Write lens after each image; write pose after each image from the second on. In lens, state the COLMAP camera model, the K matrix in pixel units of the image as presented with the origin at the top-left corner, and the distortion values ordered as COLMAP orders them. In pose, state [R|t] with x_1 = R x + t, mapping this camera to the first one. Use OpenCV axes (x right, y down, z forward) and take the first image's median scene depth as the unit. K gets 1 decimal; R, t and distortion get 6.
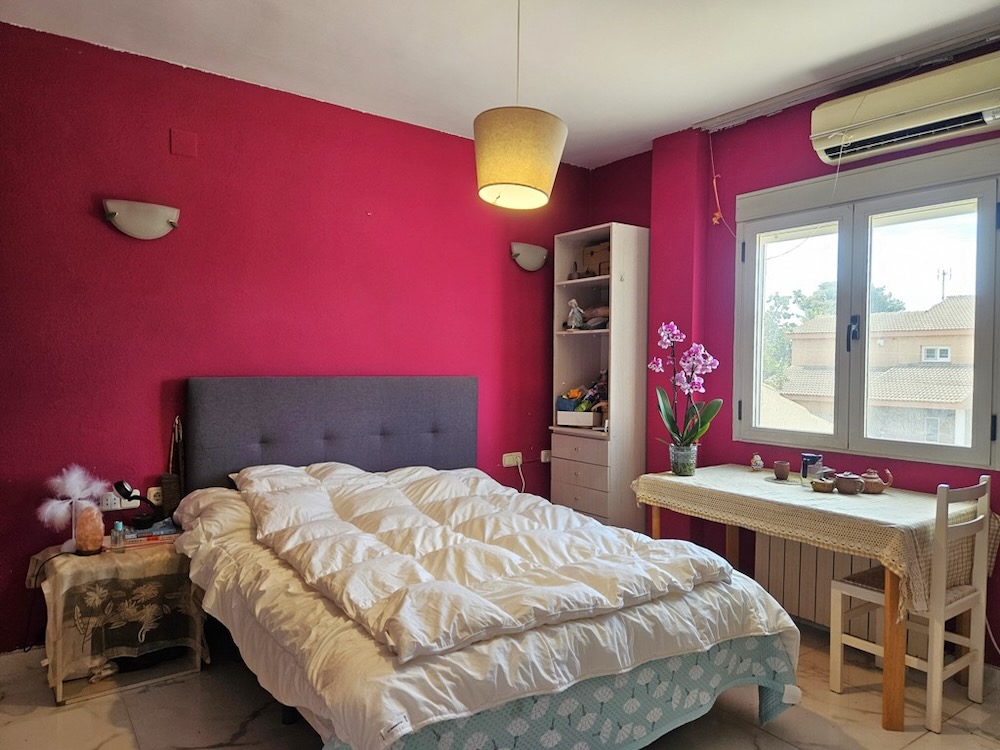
lens RADIAL K [[663.7, 0, 501.9], [0, 663.7, 371.9], [0, 0, 1]] dist [0.041779, -0.031491]
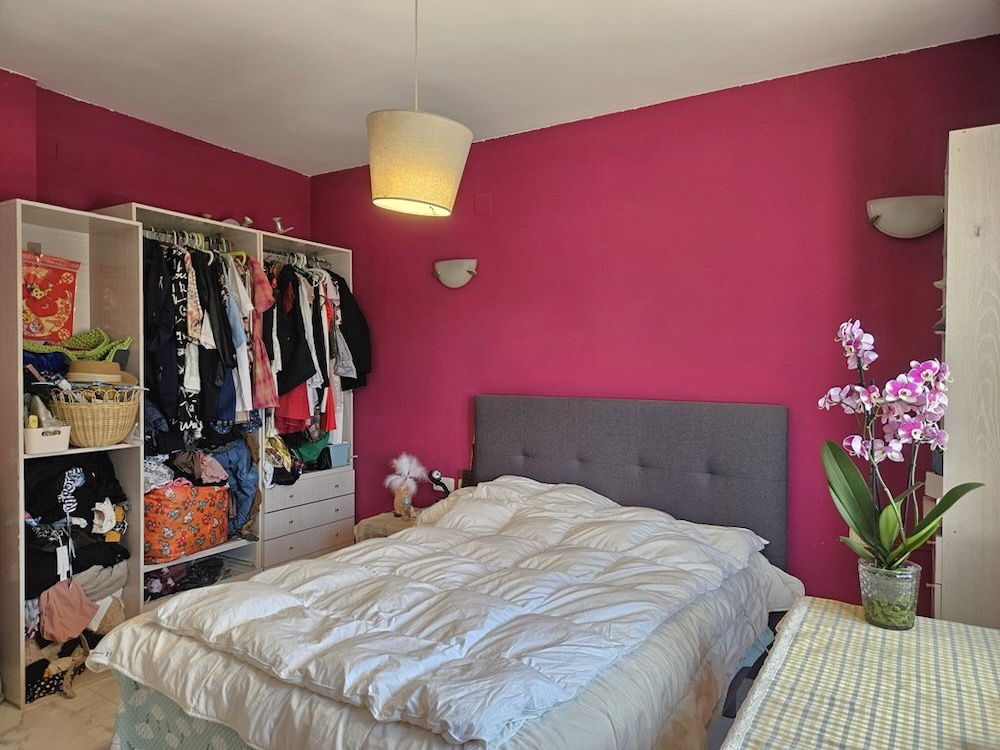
lens RADIAL K [[663.7, 0, 500.8], [0, 663.7, 377.4], [0, 0, 1]] dist [0.041779, -0.031491]
pose [[0.372994, 0.006464, -0.927811, 0.687025], [-0.012276, 0.999923, 0.002031, -0.027193], [0.927753, 0.010633, 0.373044, 0.593527]]
